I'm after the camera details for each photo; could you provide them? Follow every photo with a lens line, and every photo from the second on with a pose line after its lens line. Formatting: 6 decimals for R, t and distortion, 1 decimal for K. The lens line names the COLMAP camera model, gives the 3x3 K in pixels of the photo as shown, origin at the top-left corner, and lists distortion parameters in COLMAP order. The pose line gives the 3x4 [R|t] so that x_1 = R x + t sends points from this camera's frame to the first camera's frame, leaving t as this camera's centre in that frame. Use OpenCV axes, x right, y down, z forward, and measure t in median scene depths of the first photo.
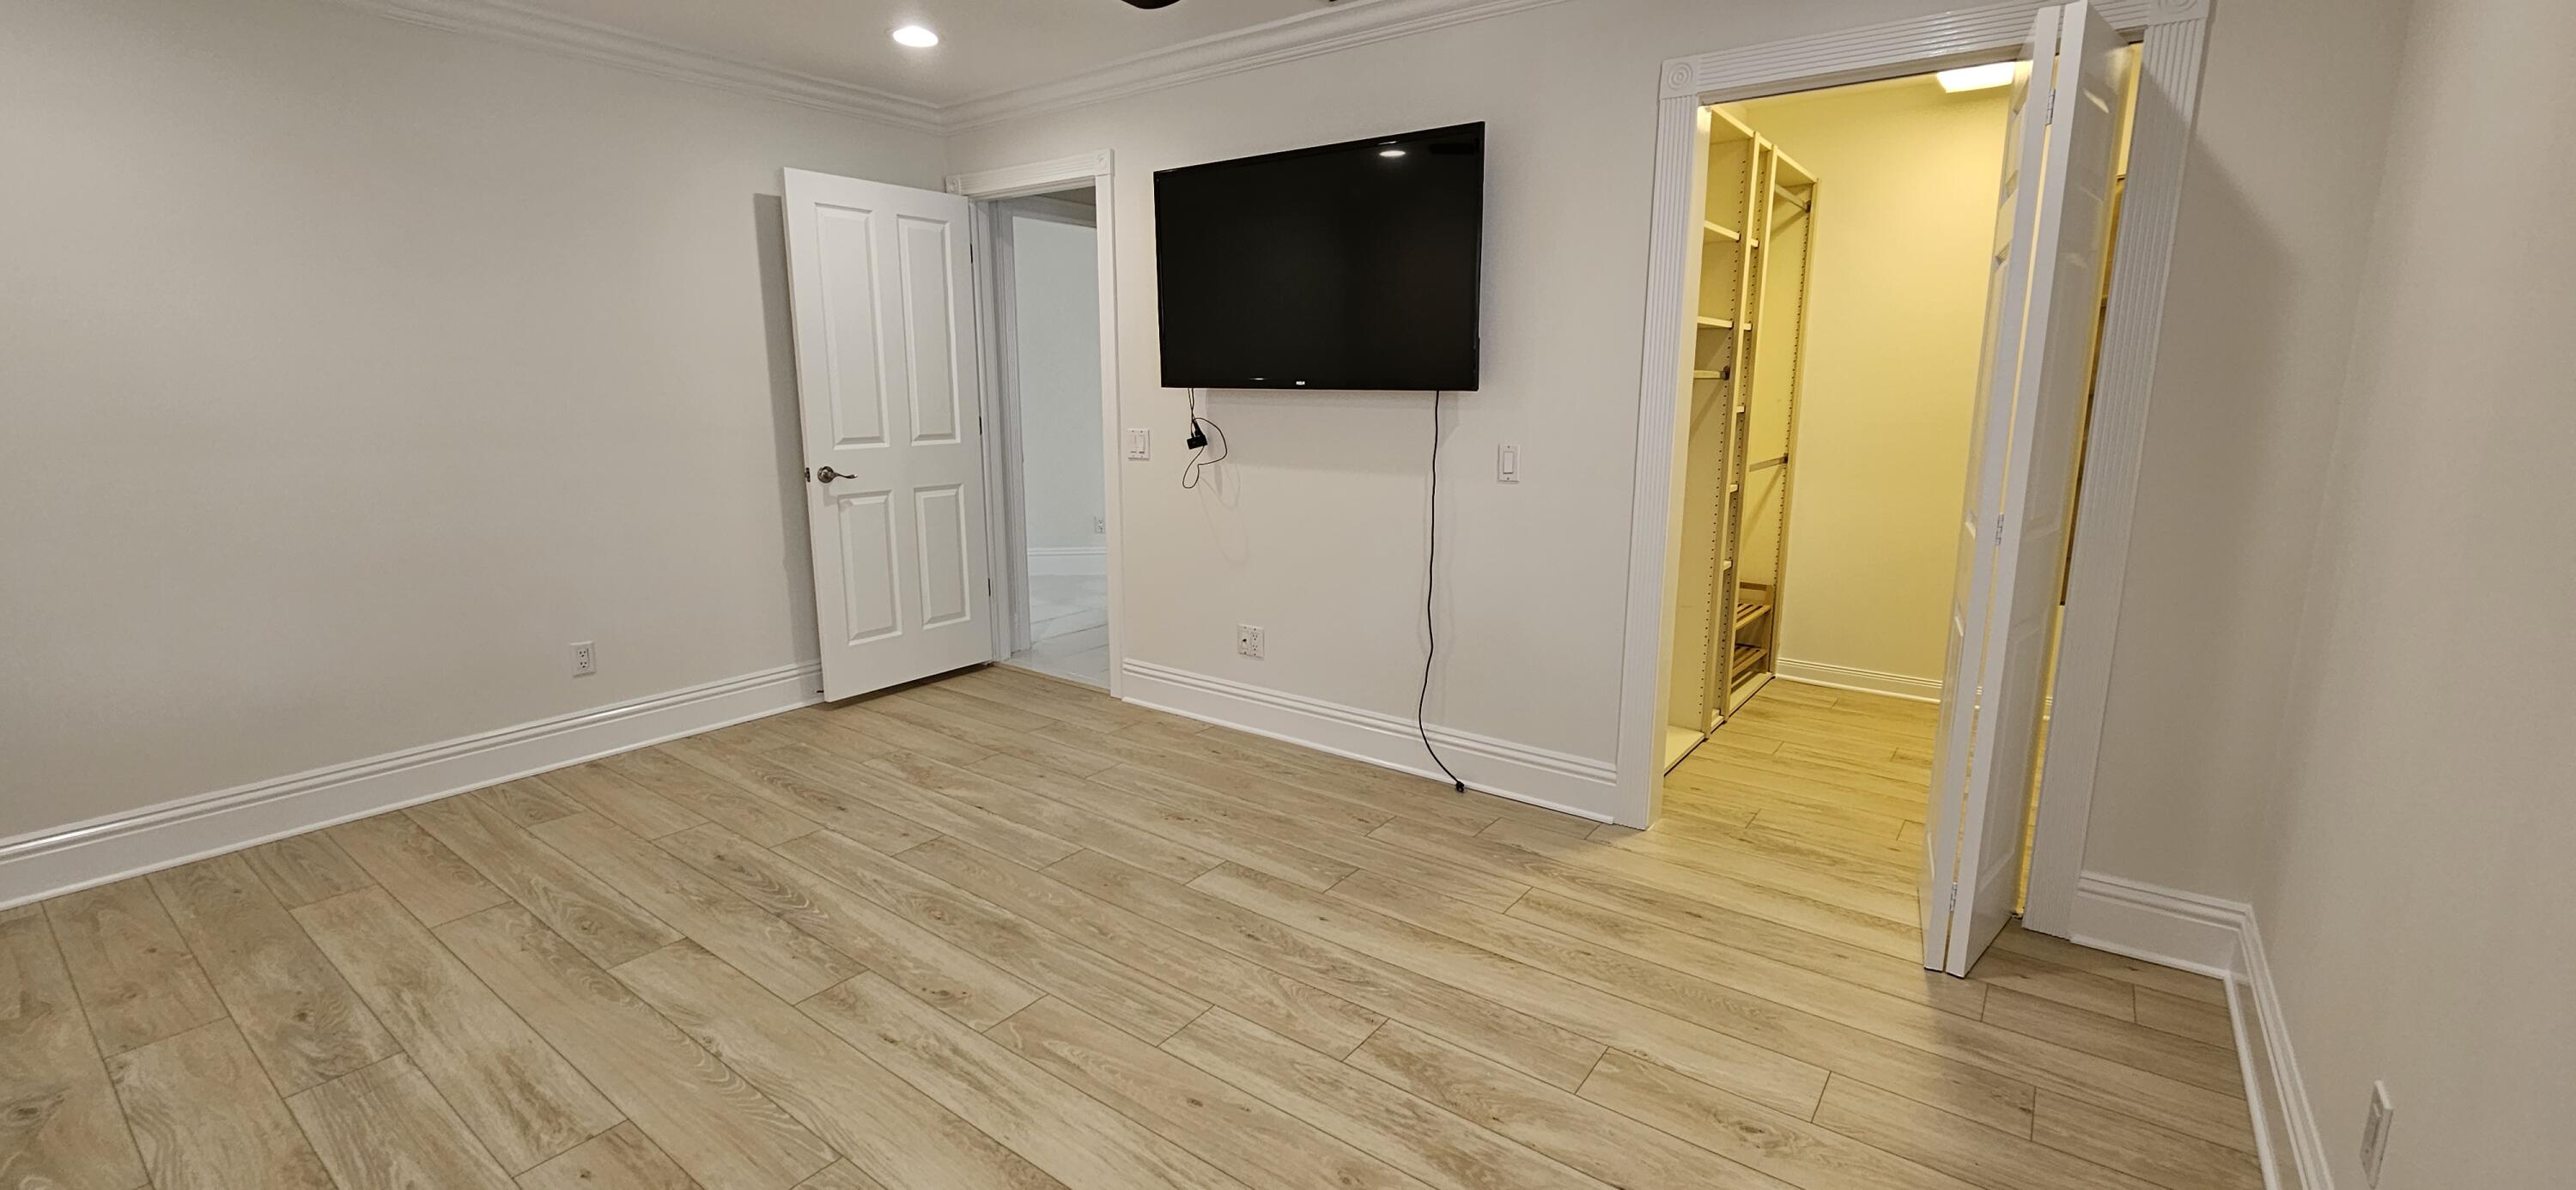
lens RADIAL K [[1094.2, 0, 1280.1], [0, 1094.2, 577.1], [0, 0, 1]] dist [-0.001041, 0.000509]
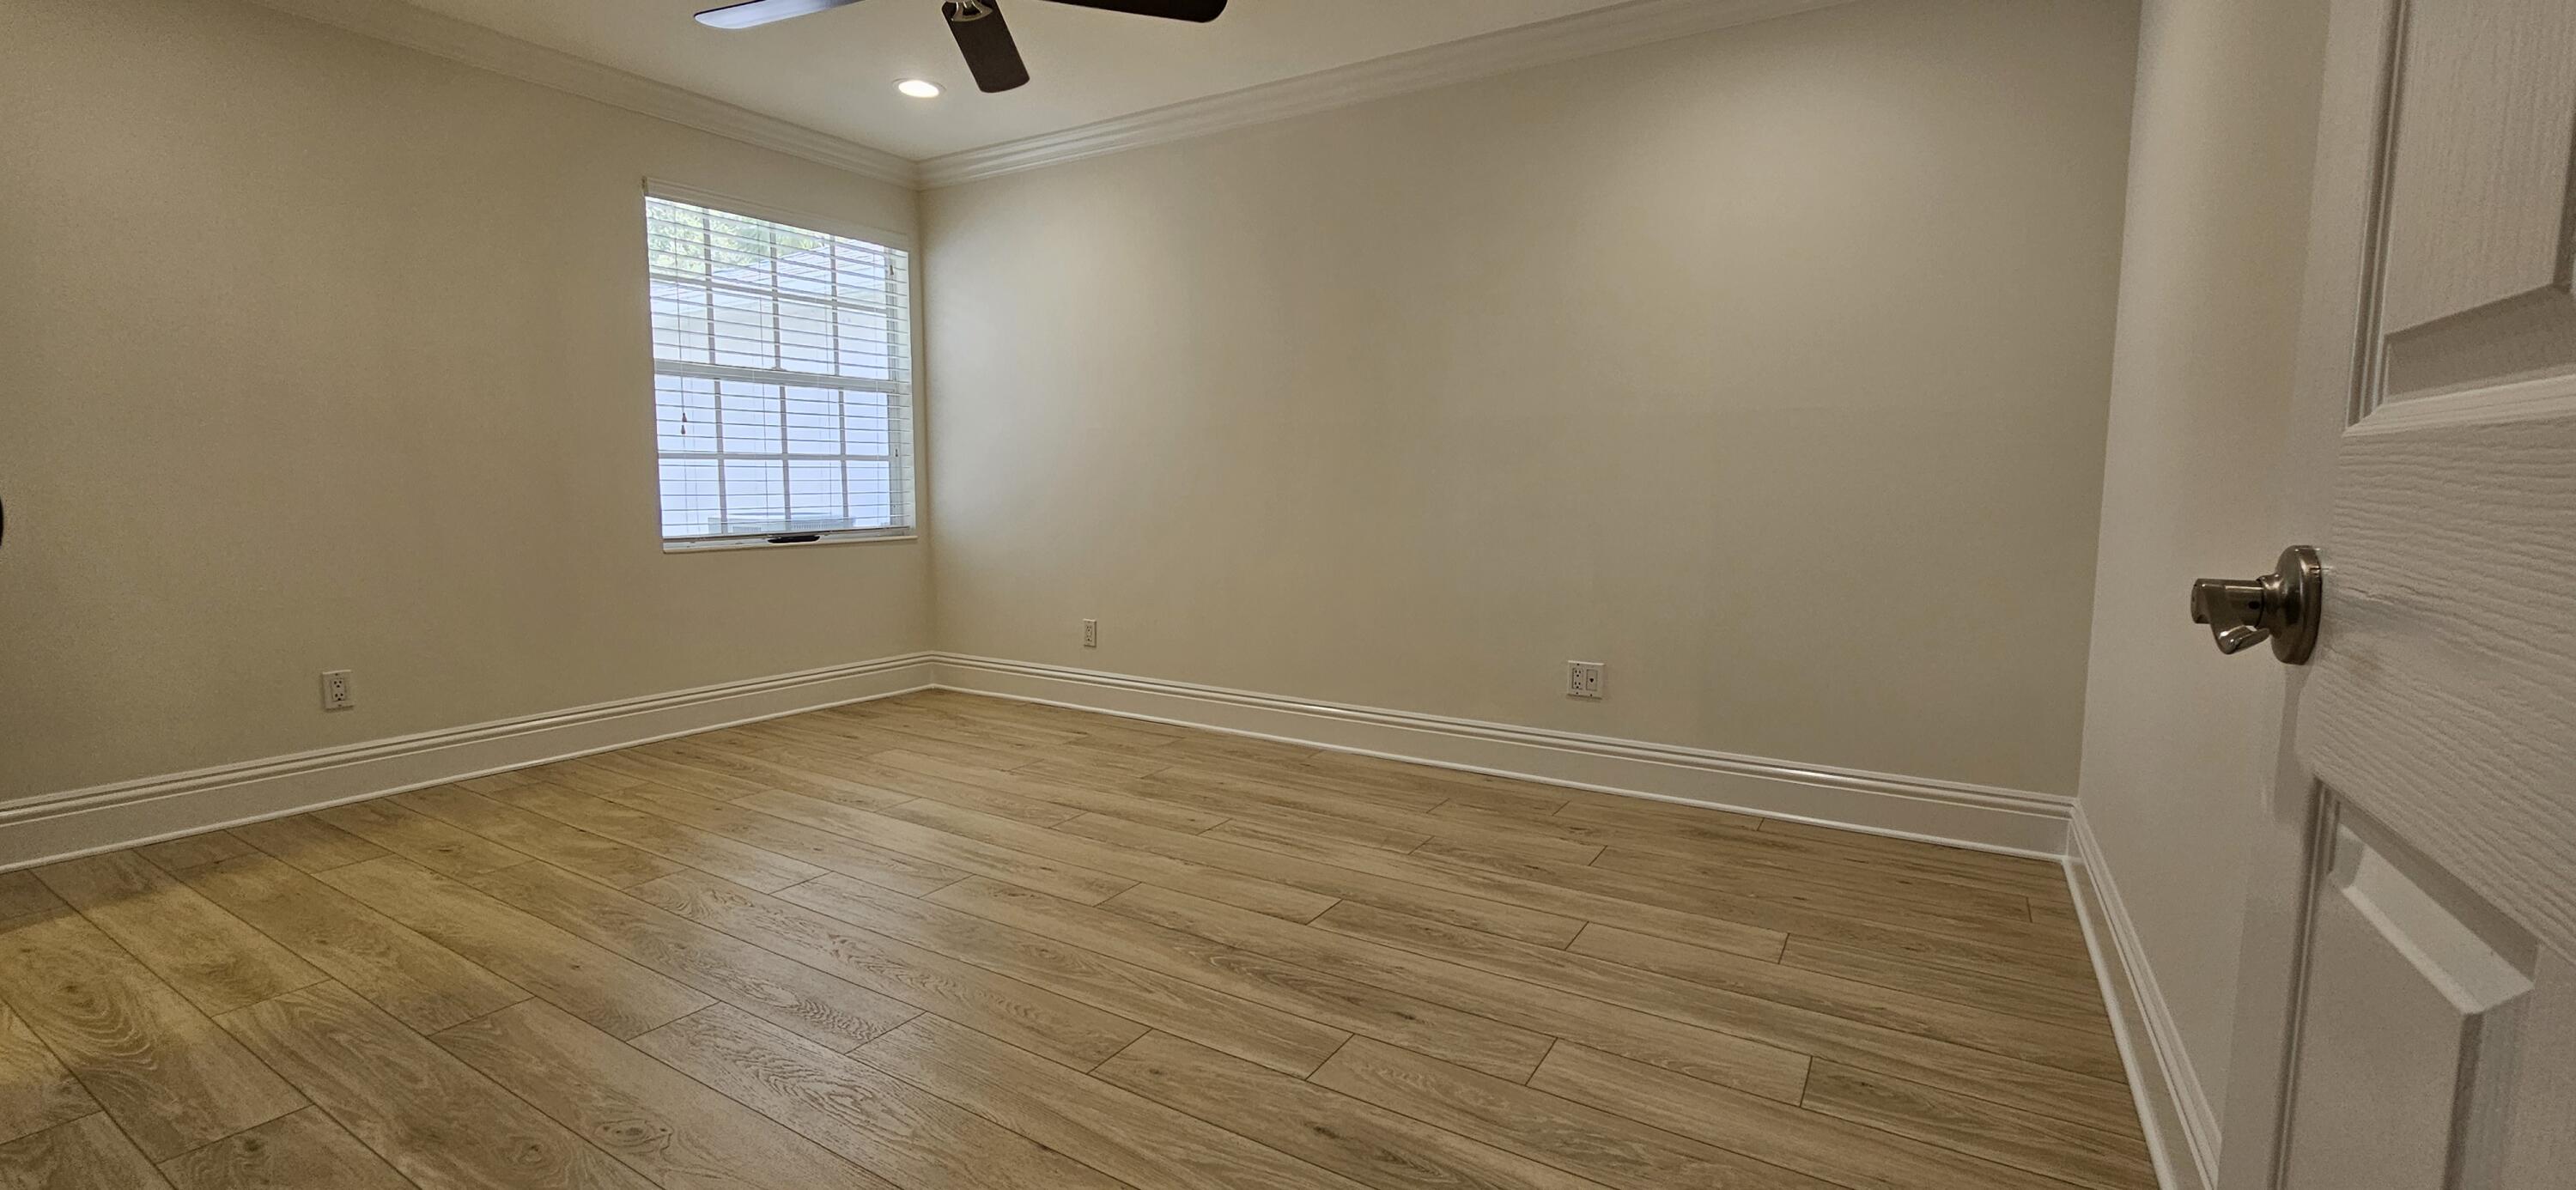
lens RADIAL K [[1094.2, 0, 1280.1], [0, 1094.2, 577.1], [0, 0, 1]] dist [-0.001041, 0.000509]
pose [[-0.996206, 0.002842, -0.086975, -0.403192], [-0.020730, 0.962943, 0.268907, -0.197926], [0.084516, 0.269690, -0.959231, 1.678852]]
